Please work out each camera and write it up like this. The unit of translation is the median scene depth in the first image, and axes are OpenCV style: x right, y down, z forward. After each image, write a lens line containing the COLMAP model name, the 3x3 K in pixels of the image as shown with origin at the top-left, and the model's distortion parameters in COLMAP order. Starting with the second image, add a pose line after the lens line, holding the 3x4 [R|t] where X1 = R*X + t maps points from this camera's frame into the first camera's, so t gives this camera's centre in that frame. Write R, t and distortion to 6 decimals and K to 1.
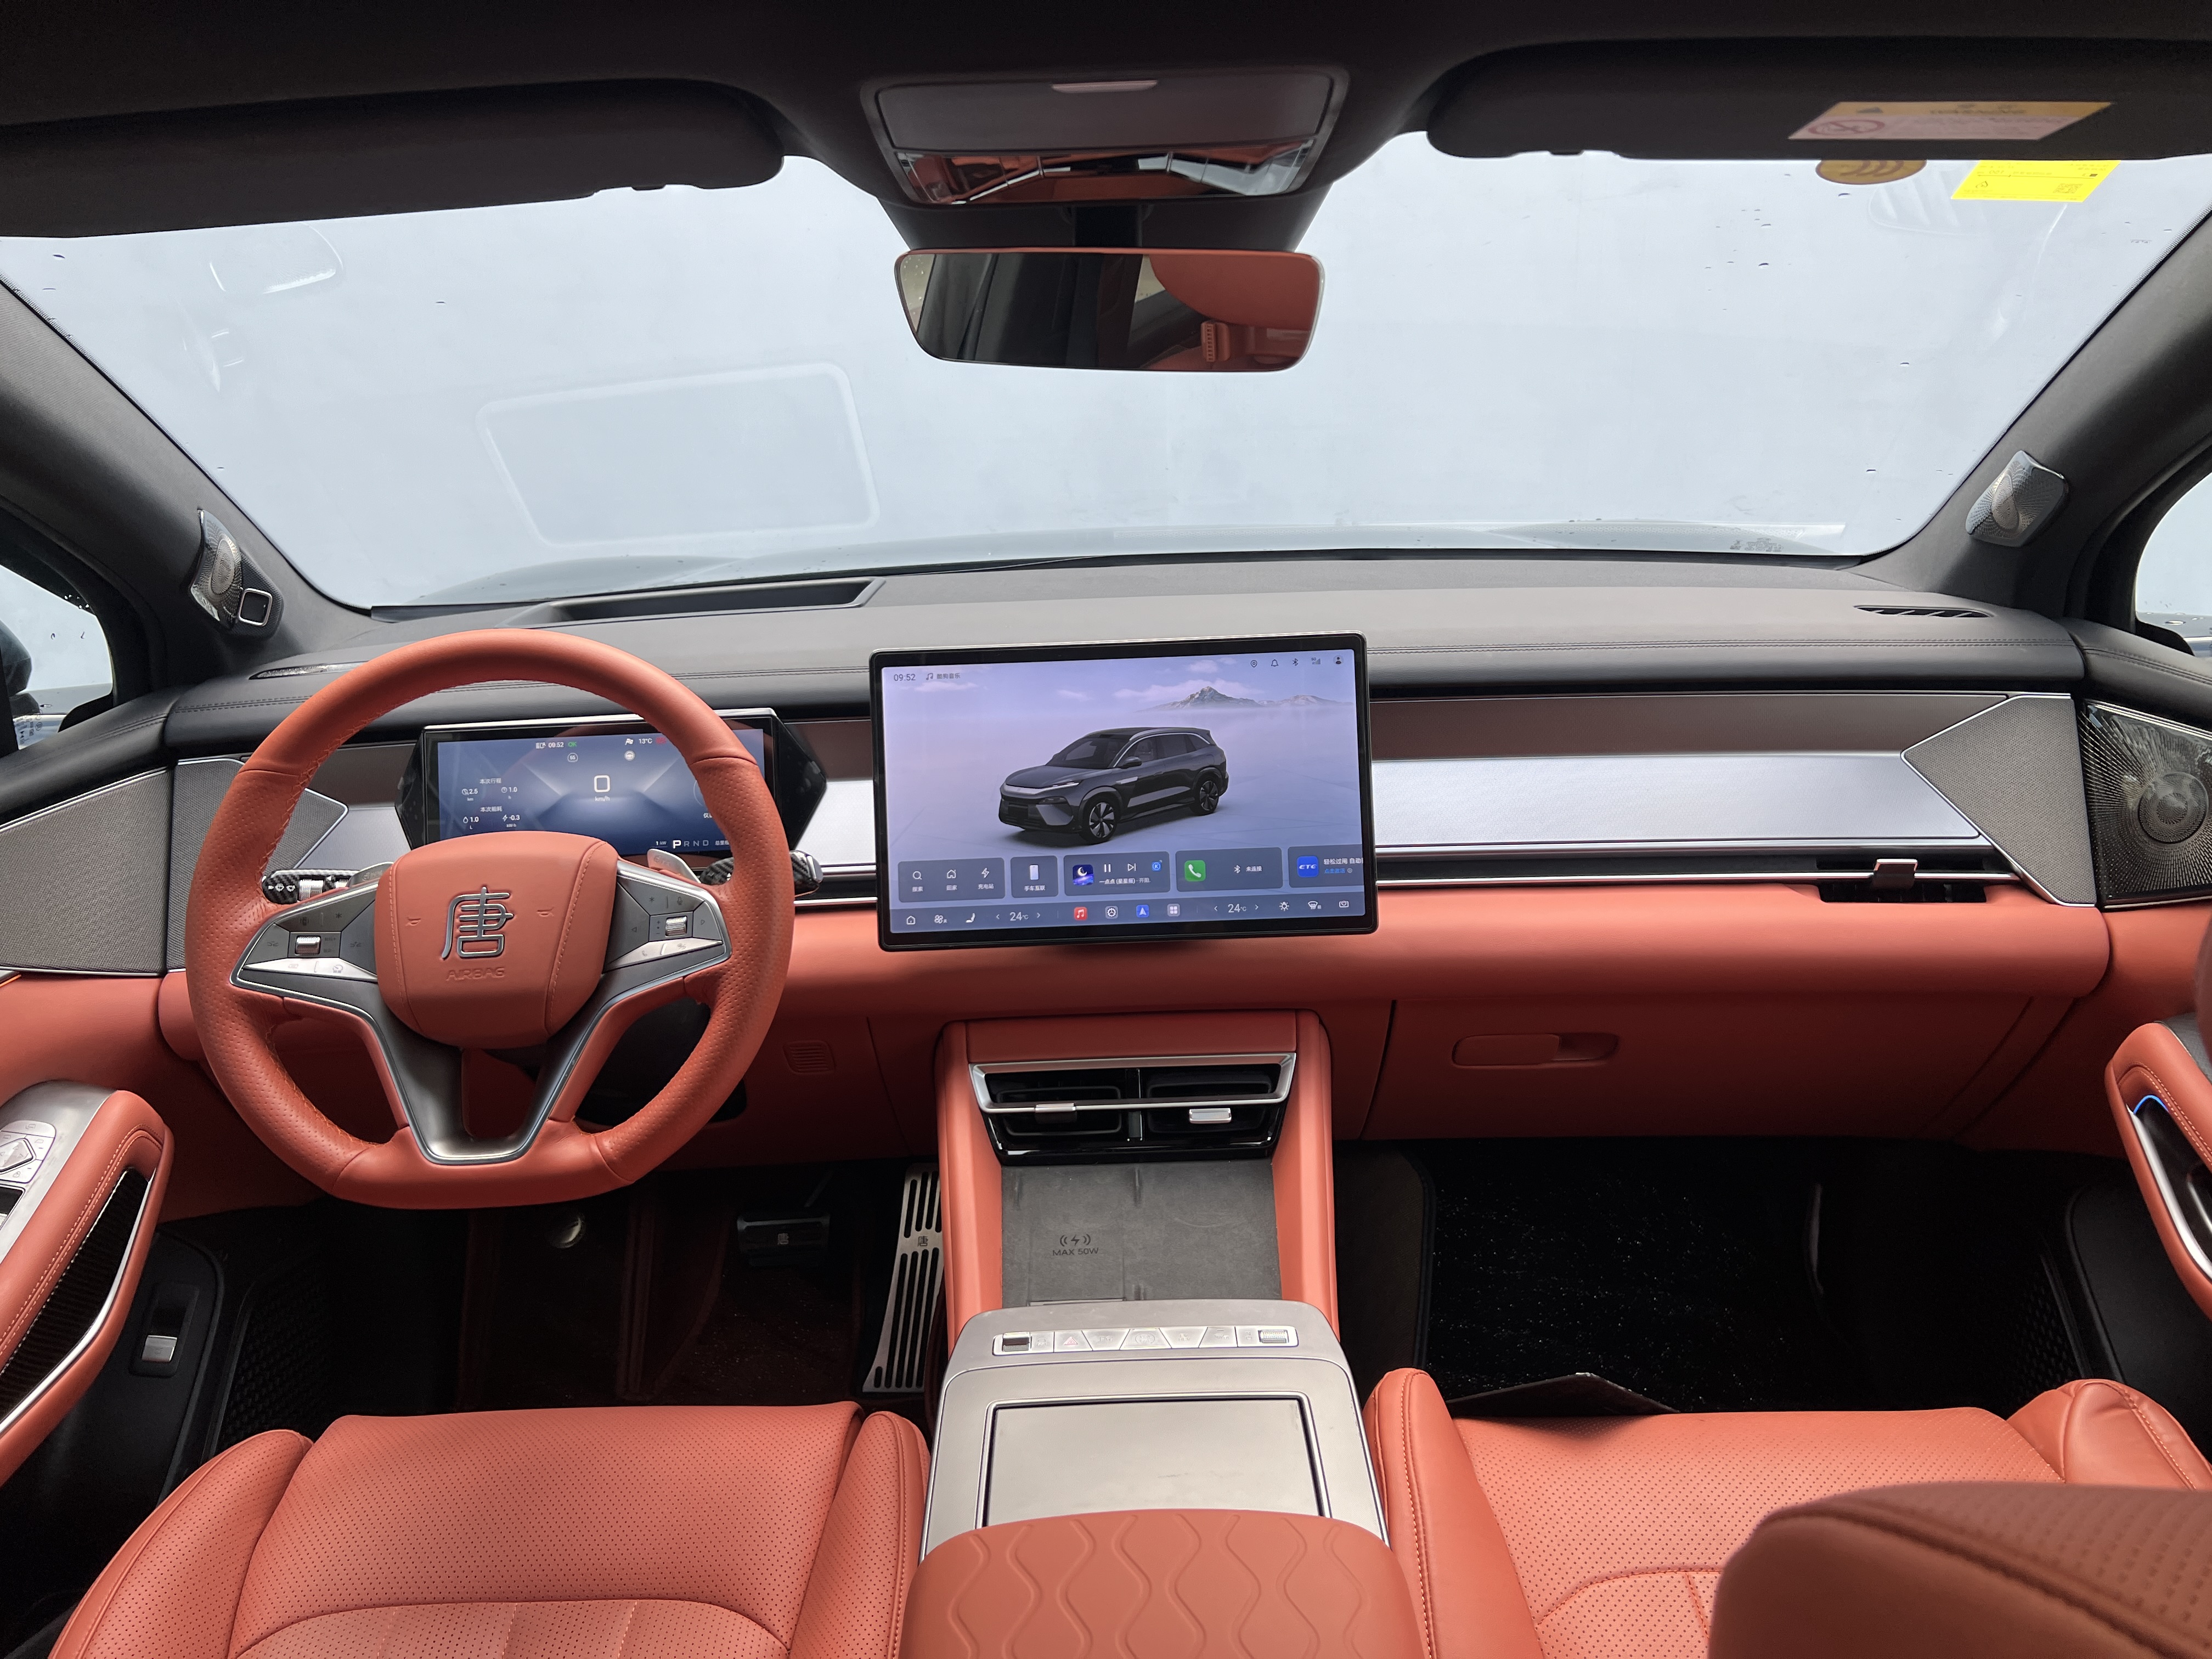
lens RADIAL K [[1630.6, 0, 1112.0], [0, 1630.6, 824.5], [0, 0, 1]] dist [-0.000767, -0.015498]
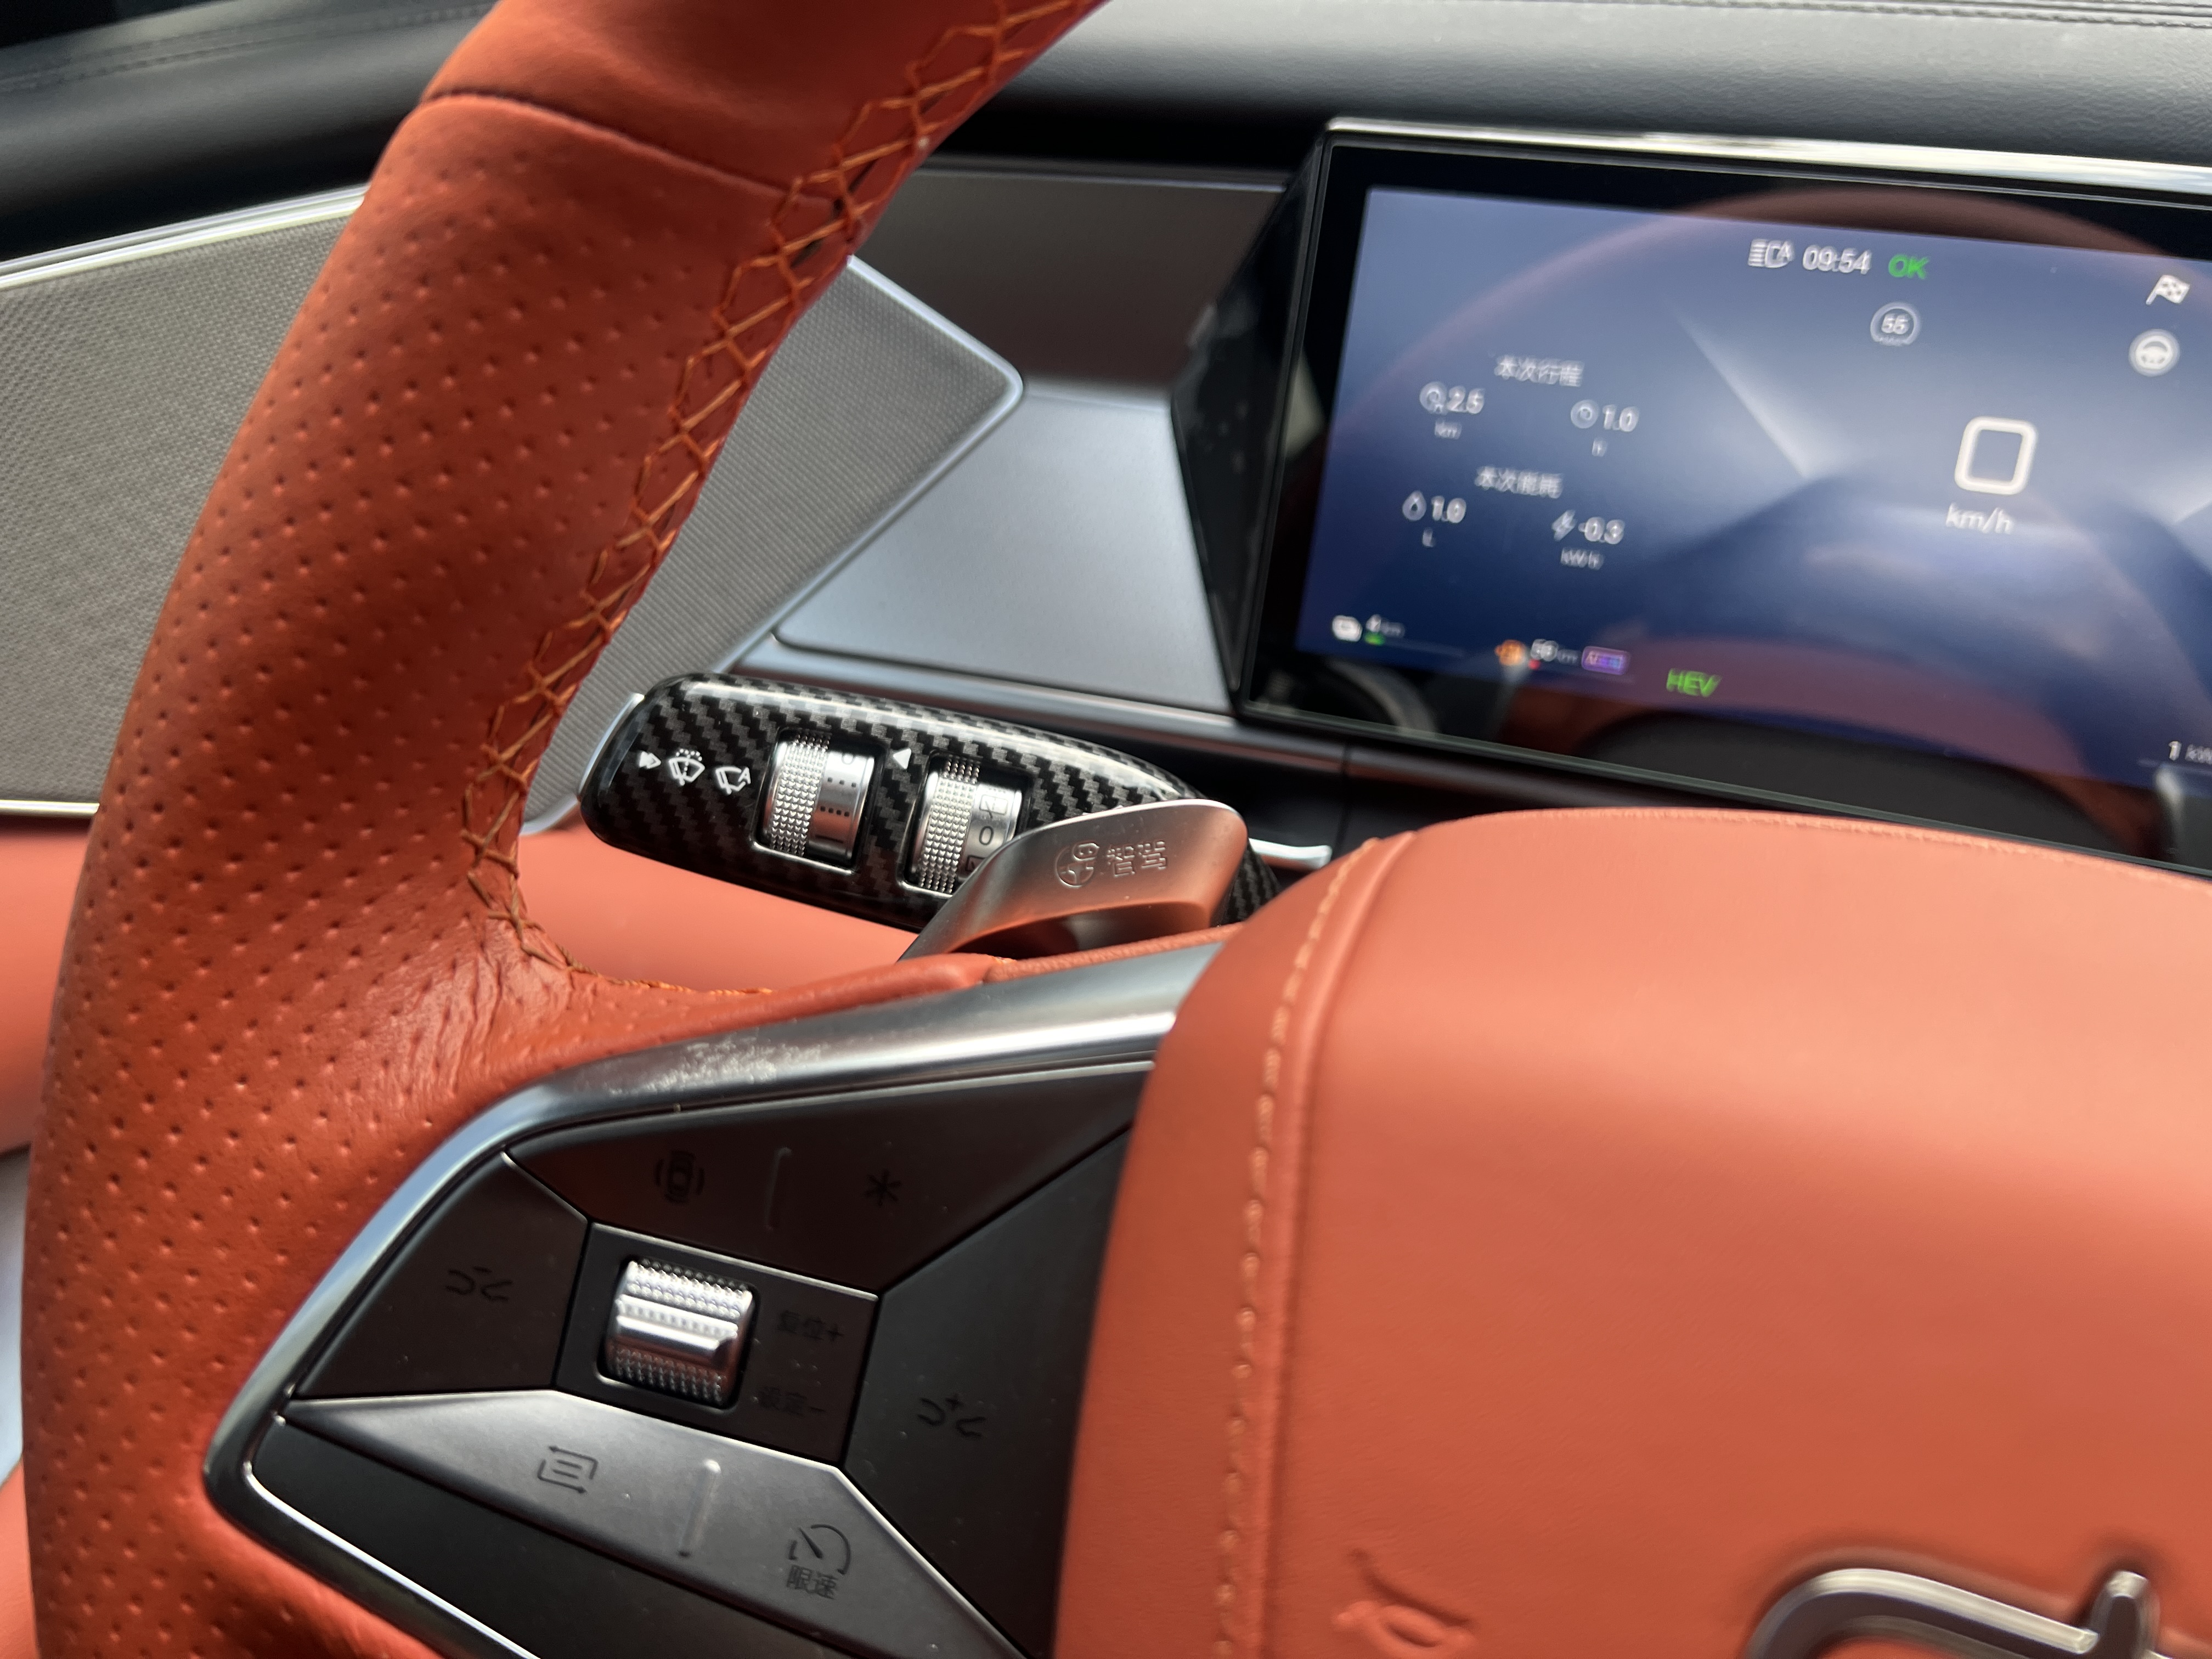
lens RADIAL K [[1664.0, 0, 1108.5], [0, 1664.0, 836.1], [0, 0, 1]] dist [0.008068, -0.013100]
pose [[0.914329, 0.246702, -0.321155, -0.339928], [-0.161624, 0.949431, 0.269182, -0.016700], [0.371323, -0.194214, 0.907965, 0.718251]]
